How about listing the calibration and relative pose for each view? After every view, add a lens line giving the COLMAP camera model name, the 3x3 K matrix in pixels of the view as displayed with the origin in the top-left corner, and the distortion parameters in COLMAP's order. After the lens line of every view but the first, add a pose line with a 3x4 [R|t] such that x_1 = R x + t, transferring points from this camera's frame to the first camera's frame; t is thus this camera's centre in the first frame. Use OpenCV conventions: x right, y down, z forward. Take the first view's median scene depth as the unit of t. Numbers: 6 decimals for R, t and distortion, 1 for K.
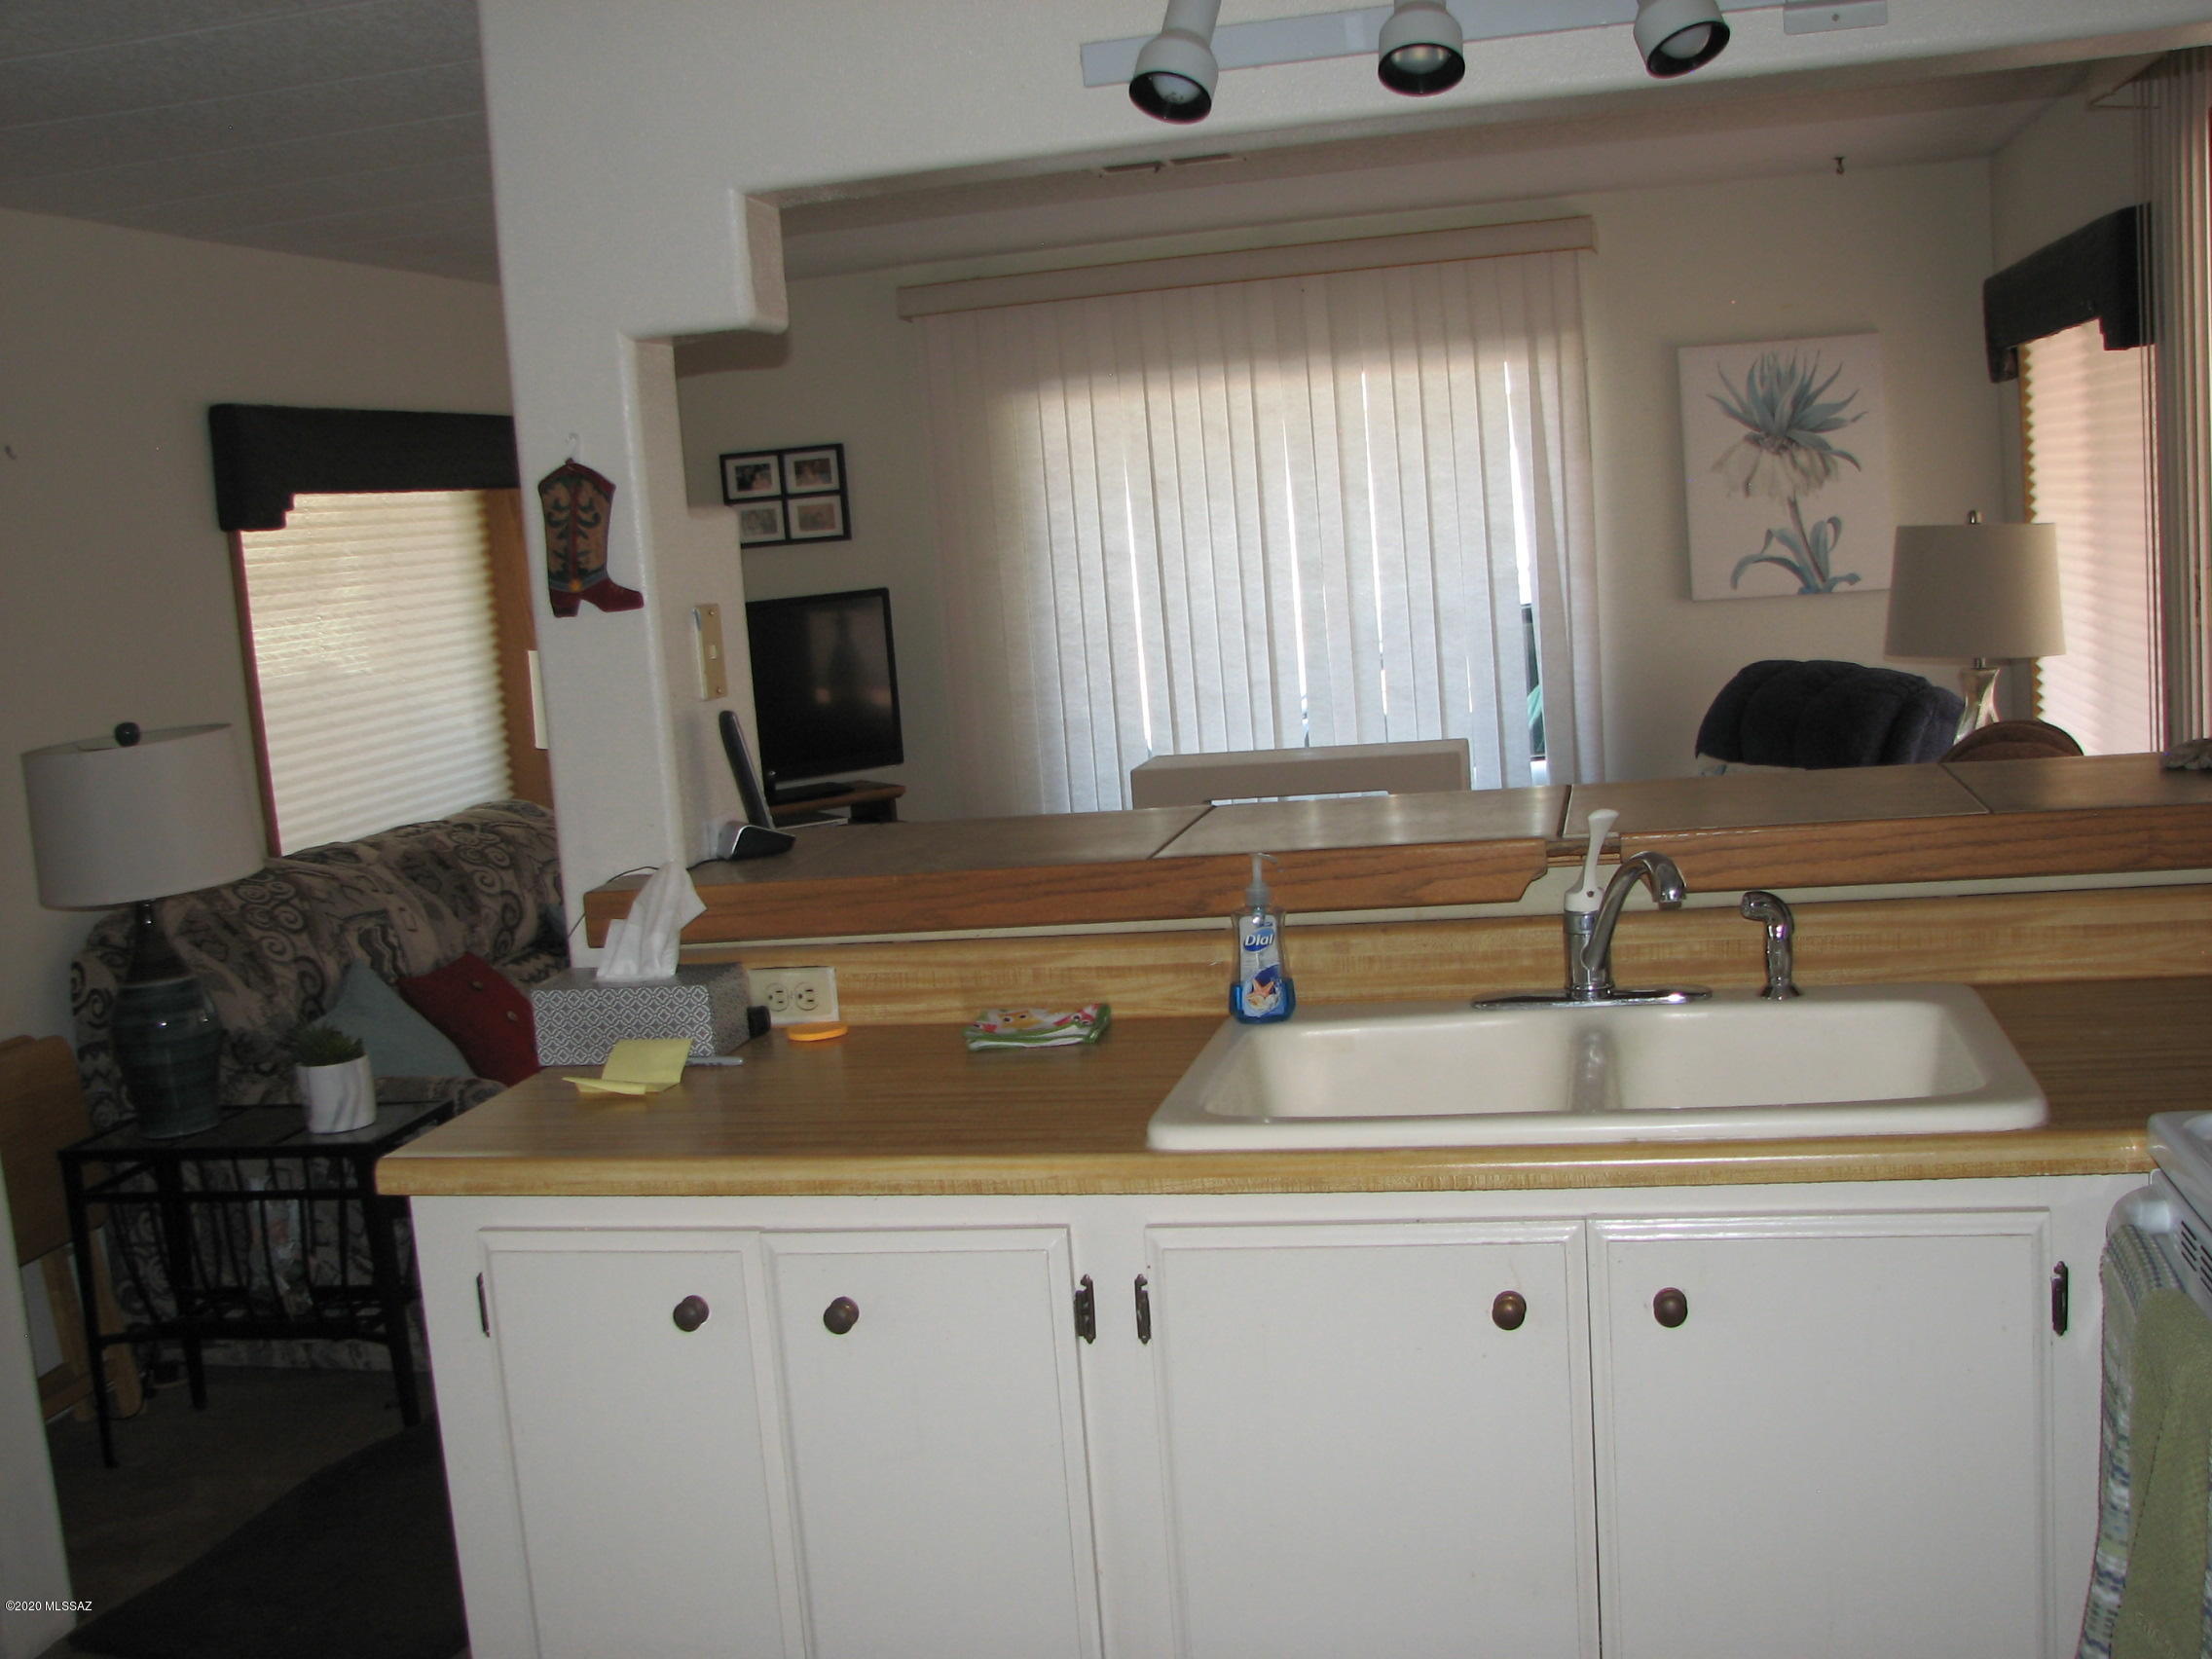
lens RADIAL K [[2401.5, 0, 1106.0], [0, 2401.5, 829.5], [0, 0, 1]] dist [-0.194818, 0.258289]
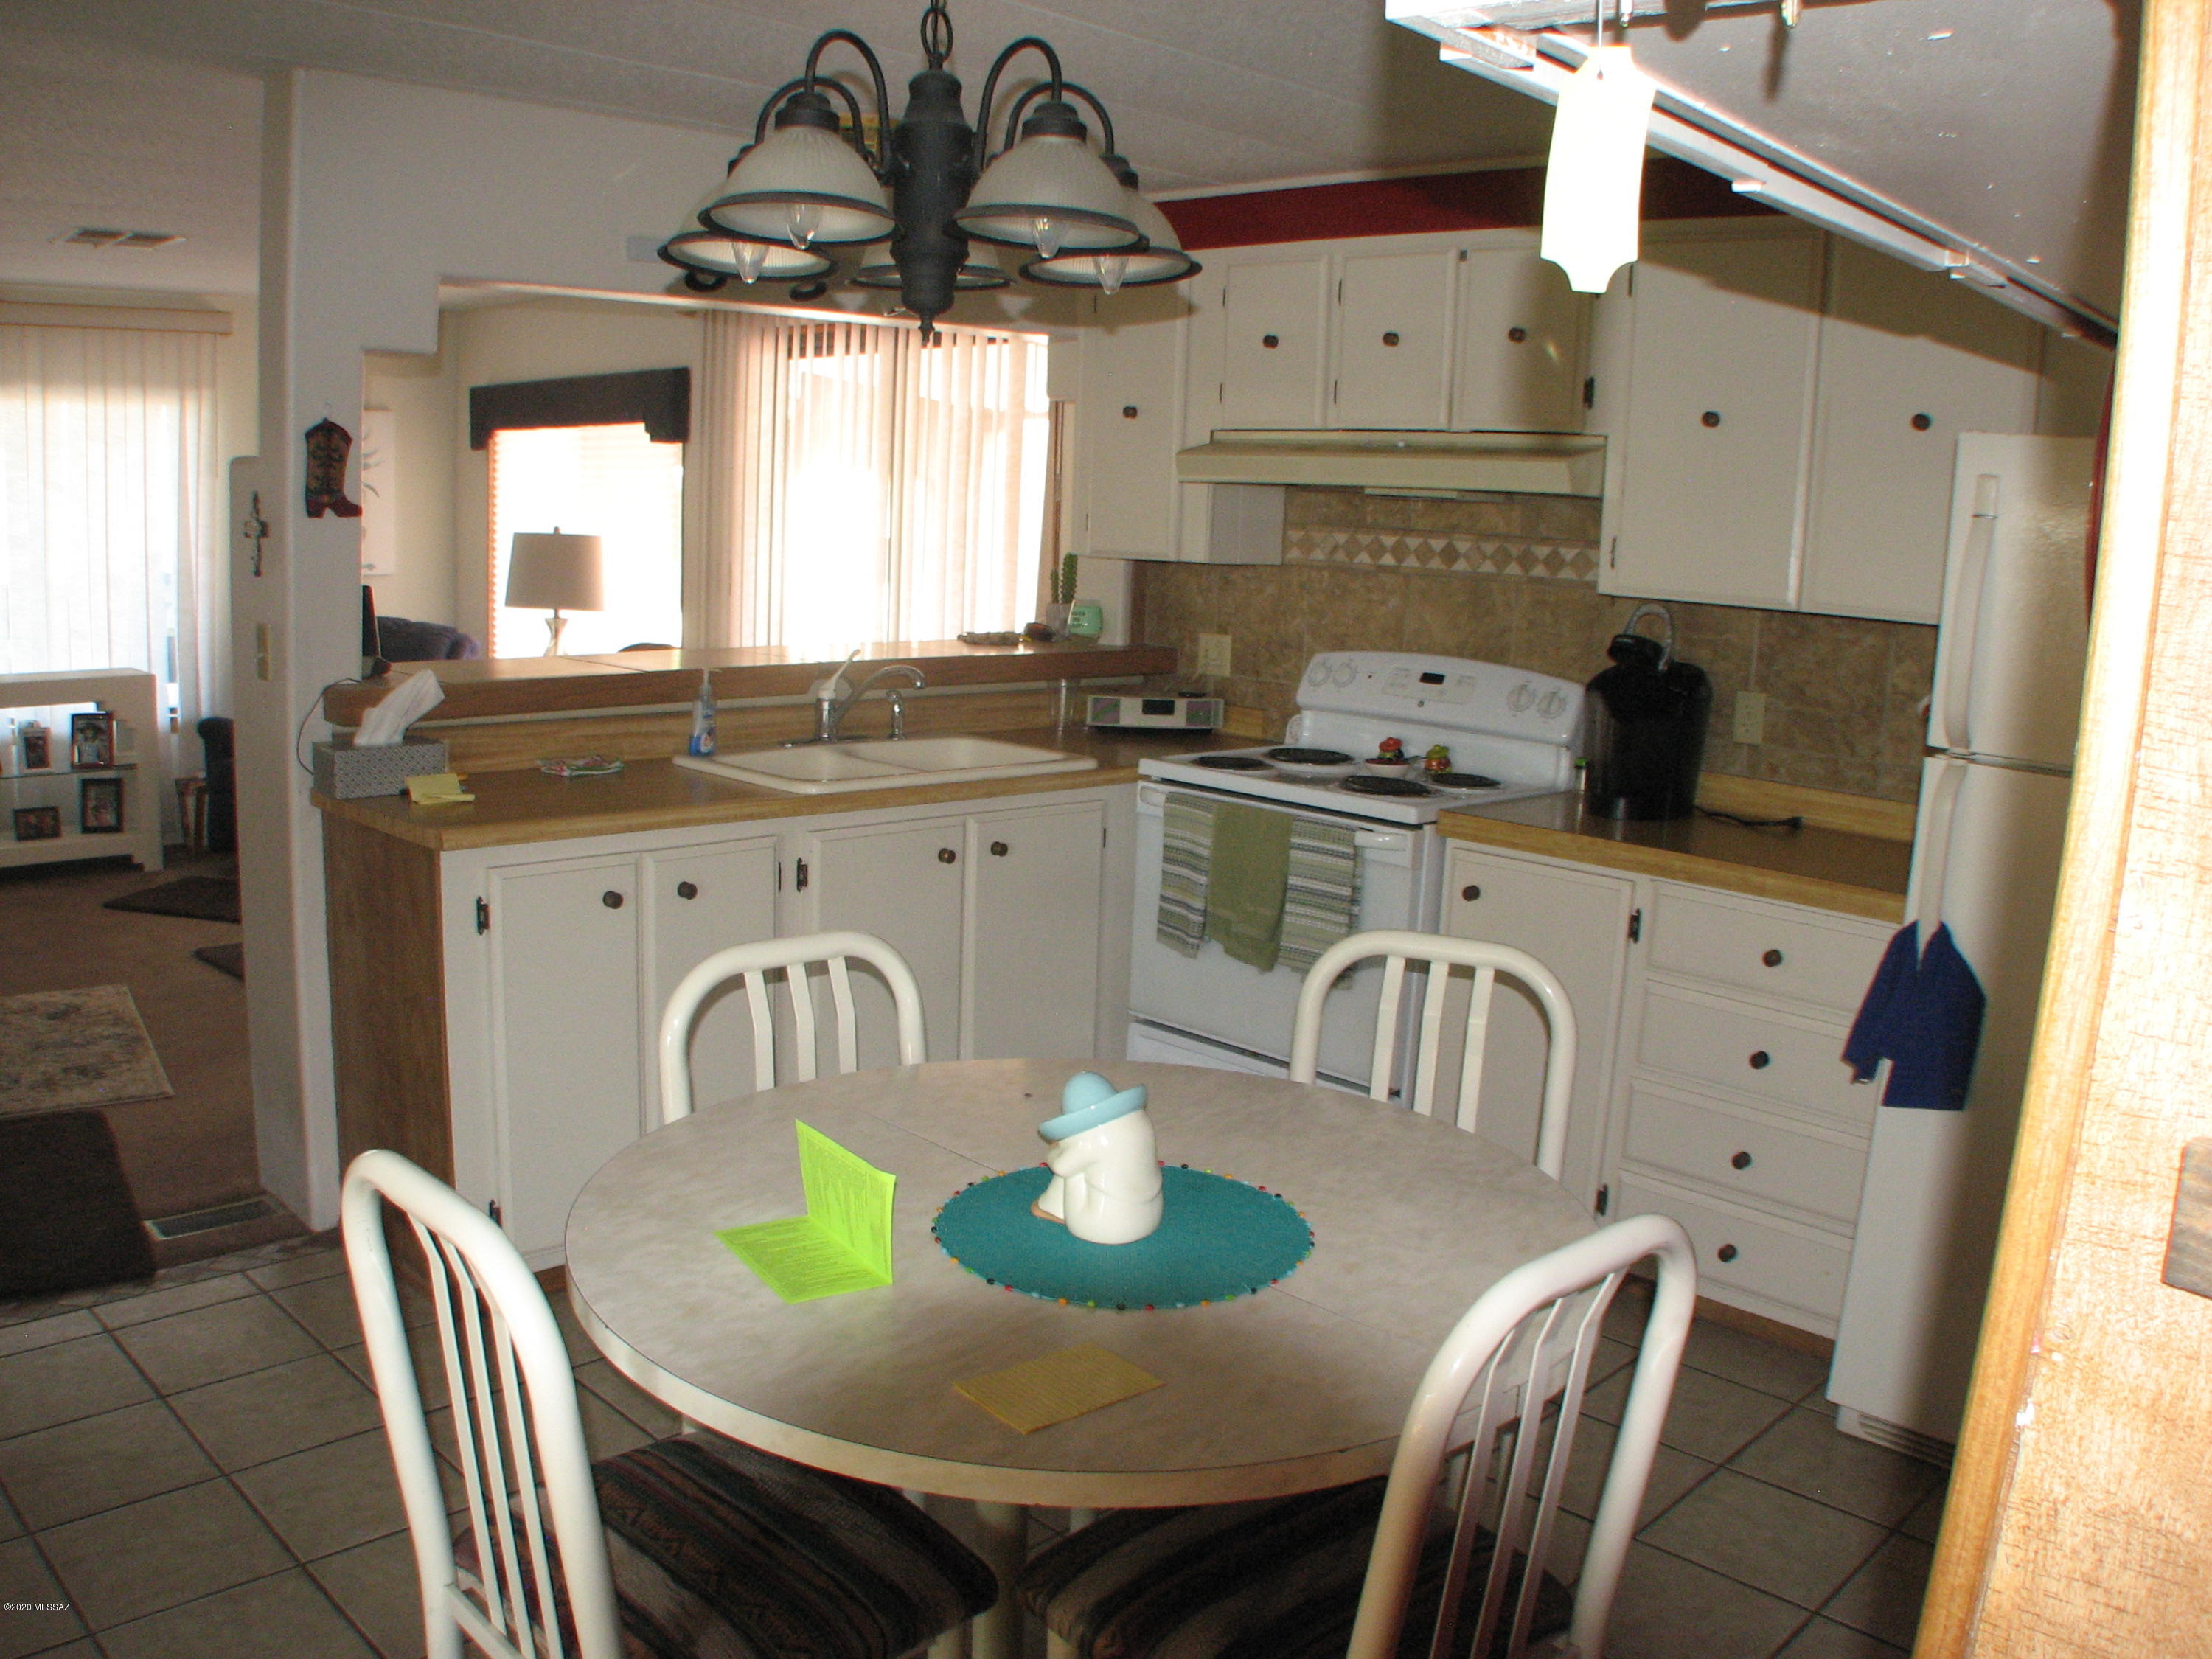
lens RADIAL K [[1848.8, 0, 1100.6], [0, 1848.8, 863.3], [0, 0, 1]] dist [-0.280265, 0.158502]
pose [[0.533099, -0.057247, 0.844114, -0.404736], [0.025420, 0.998342, 0.051653, 0.039842], [-0.845671, -0.006079, 0.533670, -0.022191]]
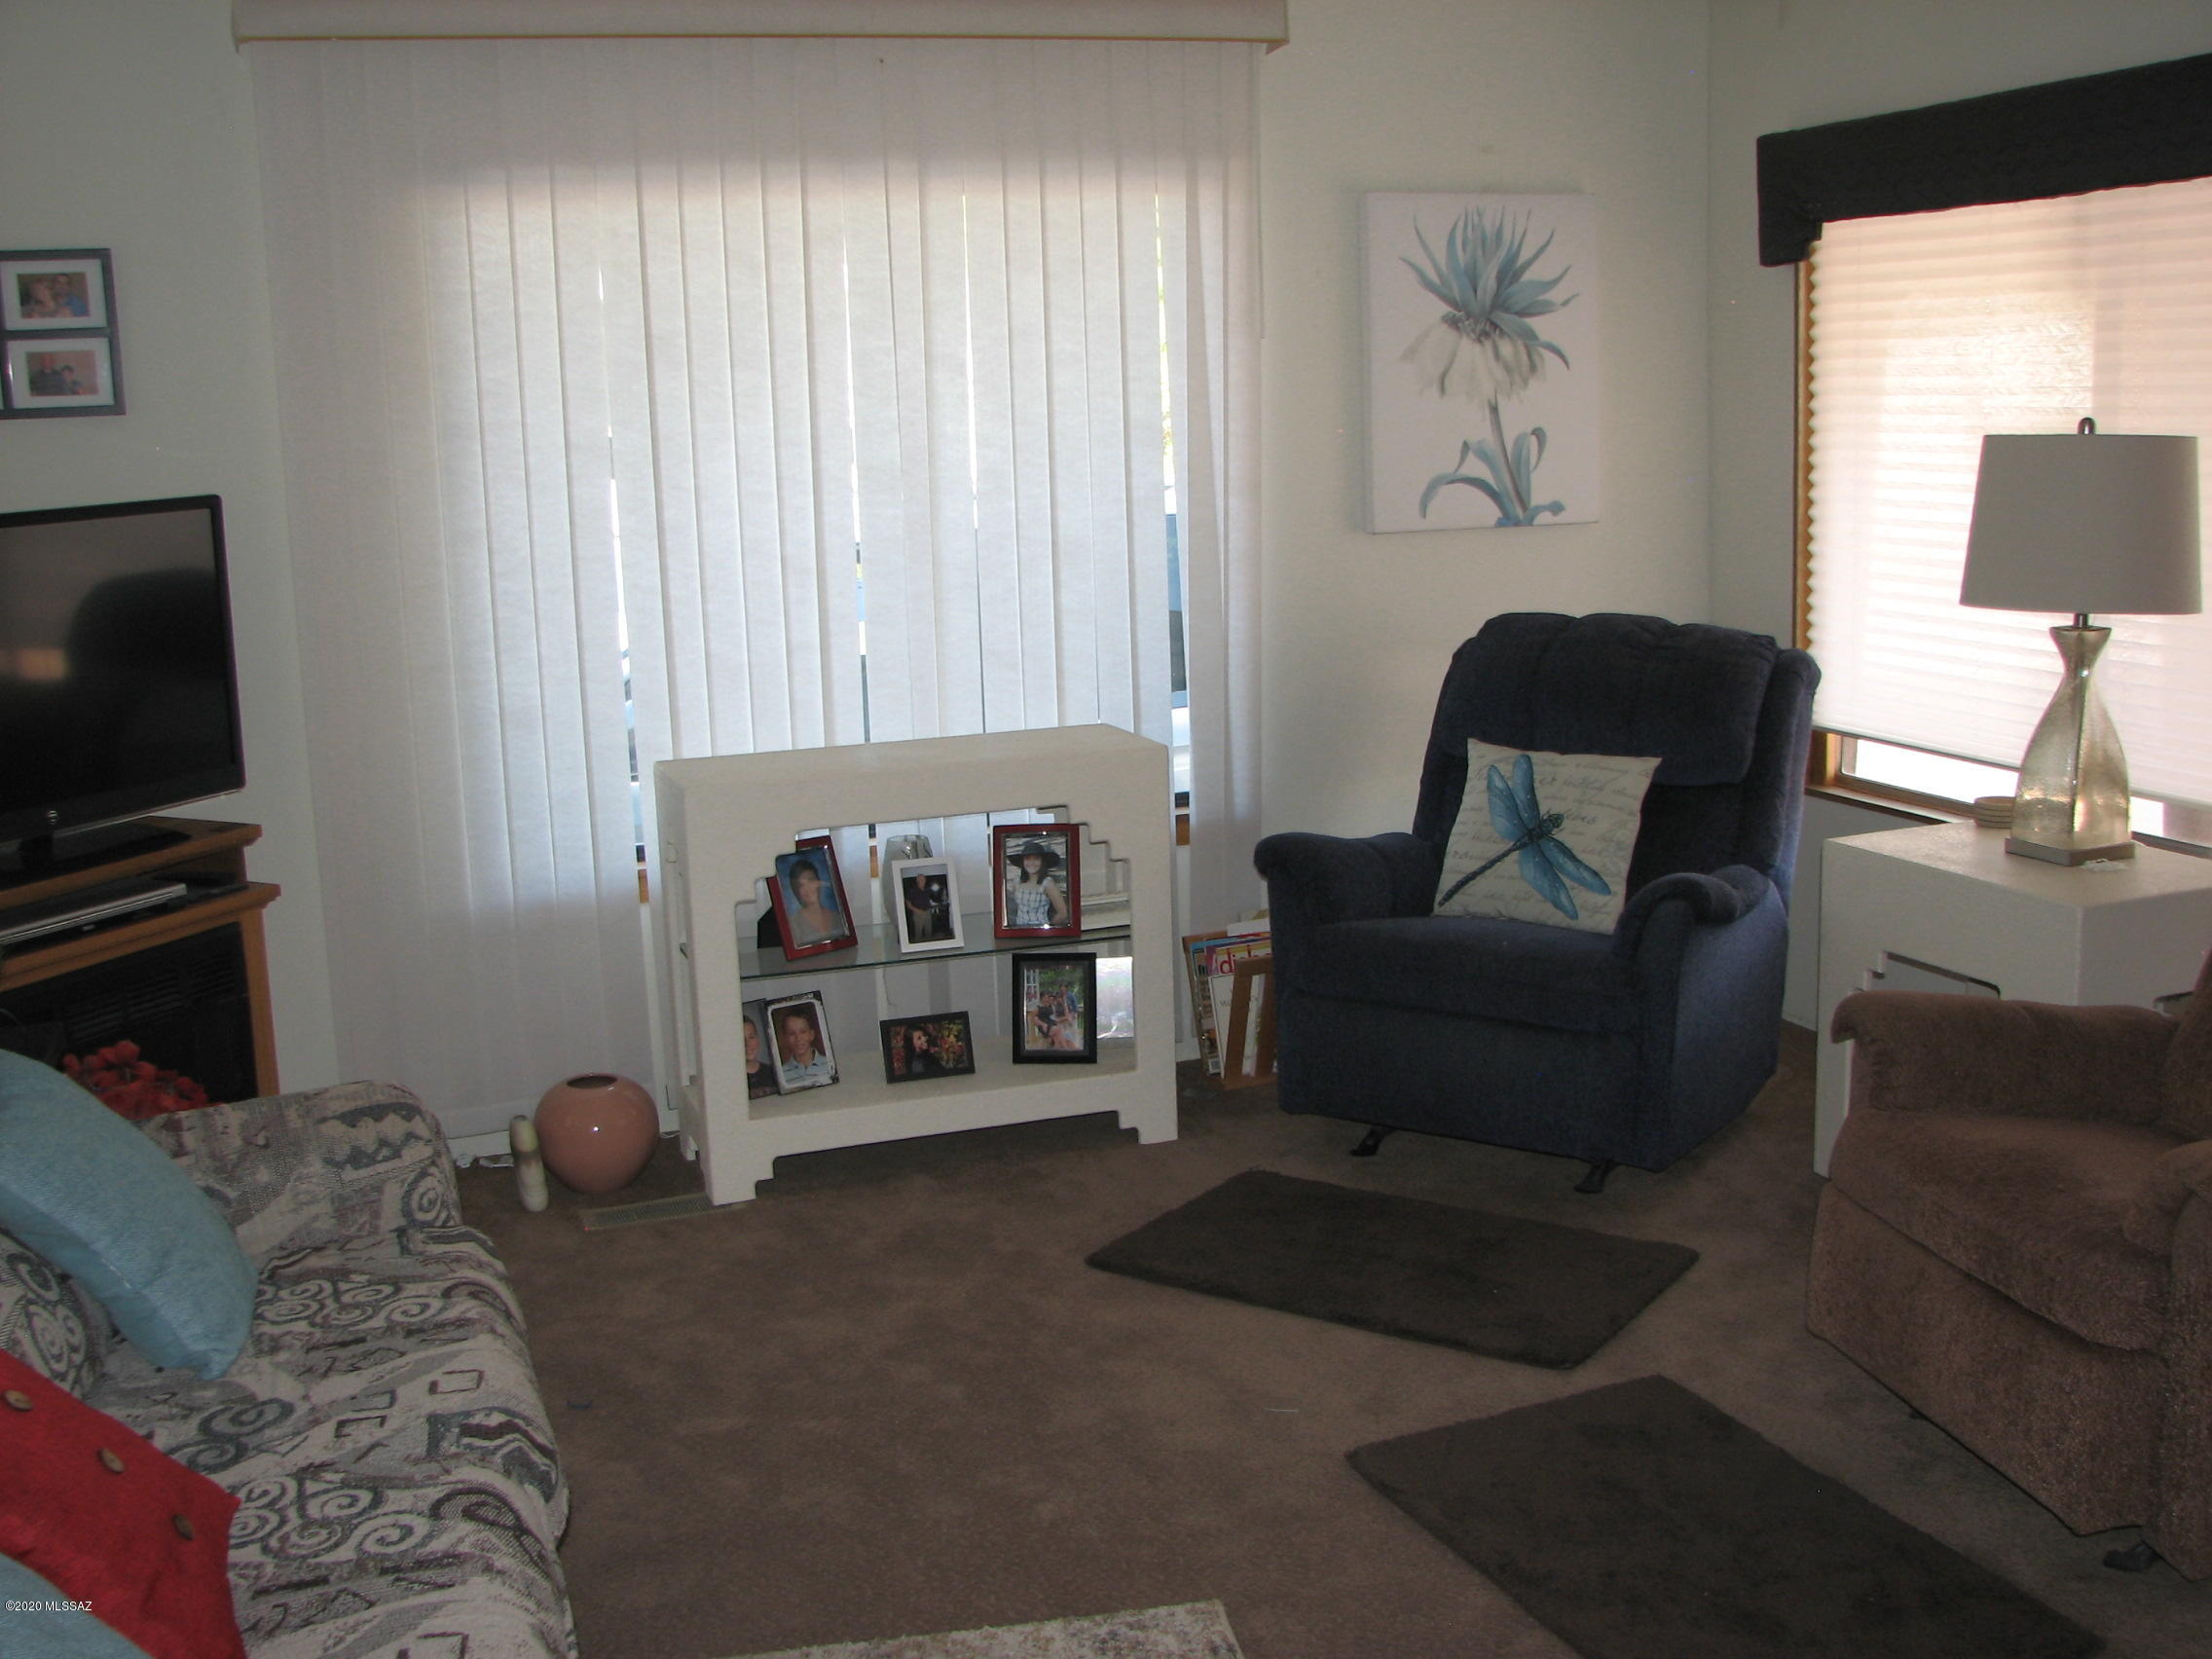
lens RADIAL K [[2401.5, 0, 1106.0], [0, 2401.5, 829.5], [0, 0, 1]] dist [-0.194818, 0.258289]
pose [[0.848537, -0.045399, 0.527185, -0.224962], [0.035872, 0.998956, 0.028287, -0.027175], [-0.527919, -0.005092, 0.849279, 0.402895]]
